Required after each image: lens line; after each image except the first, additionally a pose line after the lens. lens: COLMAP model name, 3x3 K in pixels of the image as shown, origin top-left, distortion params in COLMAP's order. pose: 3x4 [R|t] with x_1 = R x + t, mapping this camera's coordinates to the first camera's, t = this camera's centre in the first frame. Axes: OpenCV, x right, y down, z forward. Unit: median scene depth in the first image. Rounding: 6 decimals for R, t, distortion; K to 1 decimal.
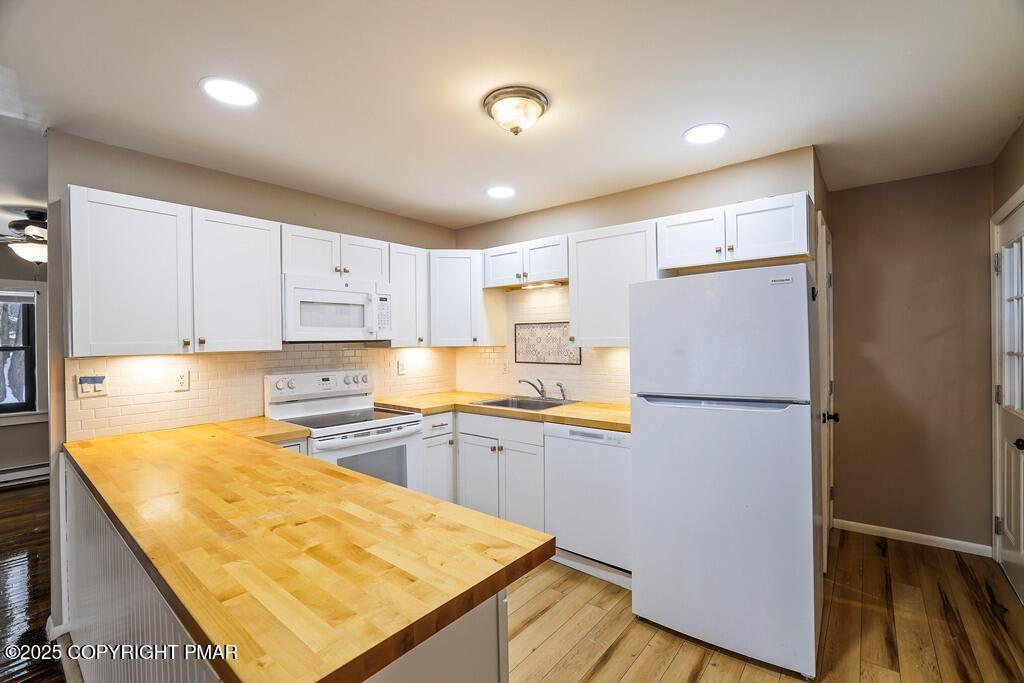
lens RADIAL K [[451.6, 0, 506.5], [0, 451.6, 337.4], [0, 0, 1]] dist [-0.037751, 0.009983]
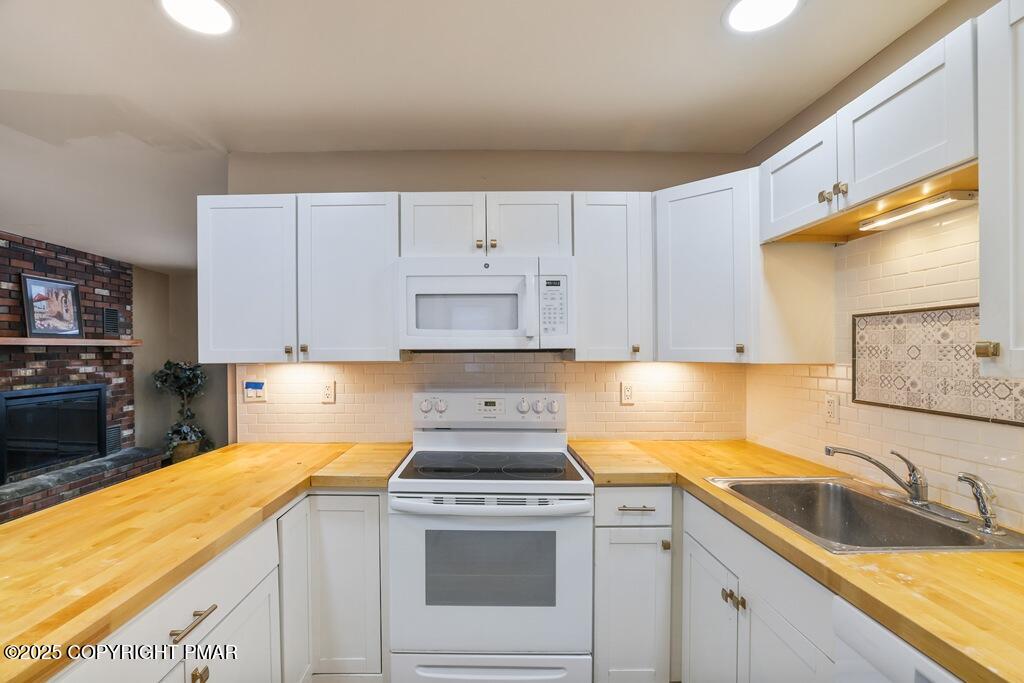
lens RADIAL K [[451.6, 0, 494.2], [0, 451.6, 349.9], [0, 0, 1]] dist [-0.037751, 0.009983]
pose [[0.641665, 0.008102, -0.766942, 0.156920], [-0.003379, 0.999964, 0.007736, 0.002588], [0.766977, -0.002372, 0.641670, 0.553415]]
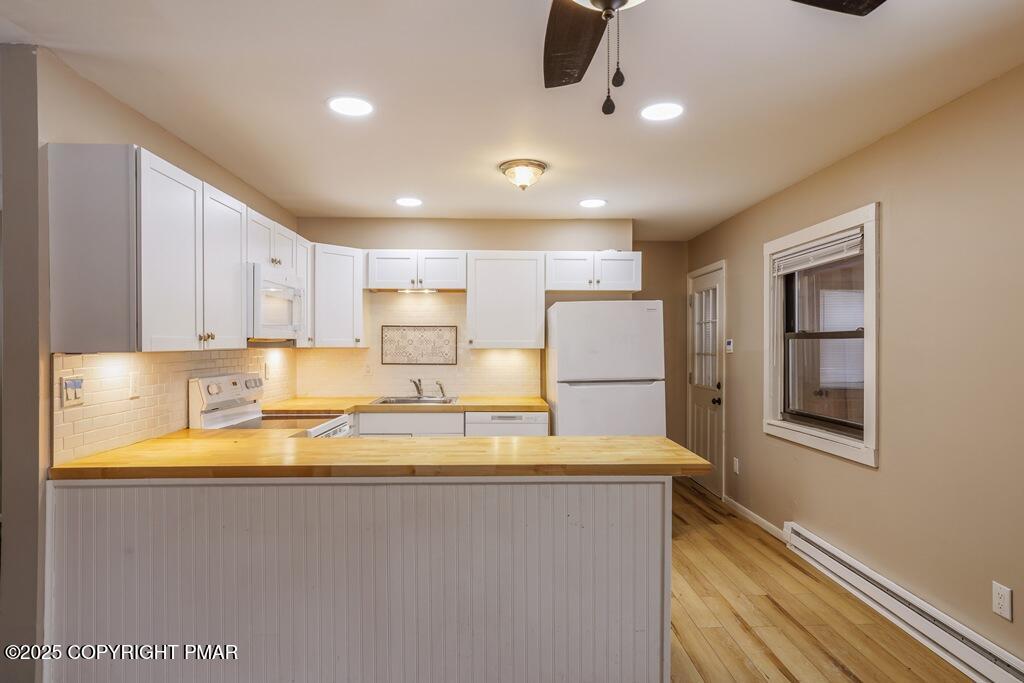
lens RADIAL K [[568.4, 0, 508.8], [0, 568.4, 340.3], [0, 0, 1]] dist [-0.015974, 0.002563]
pose [[0.754538, 0.018692, 0.655990, -0.739702], [-0.015595, 0.999823, -0.010552, 0.014509], [-0.656071, -0.002268, 0.754696, -0.172929]]
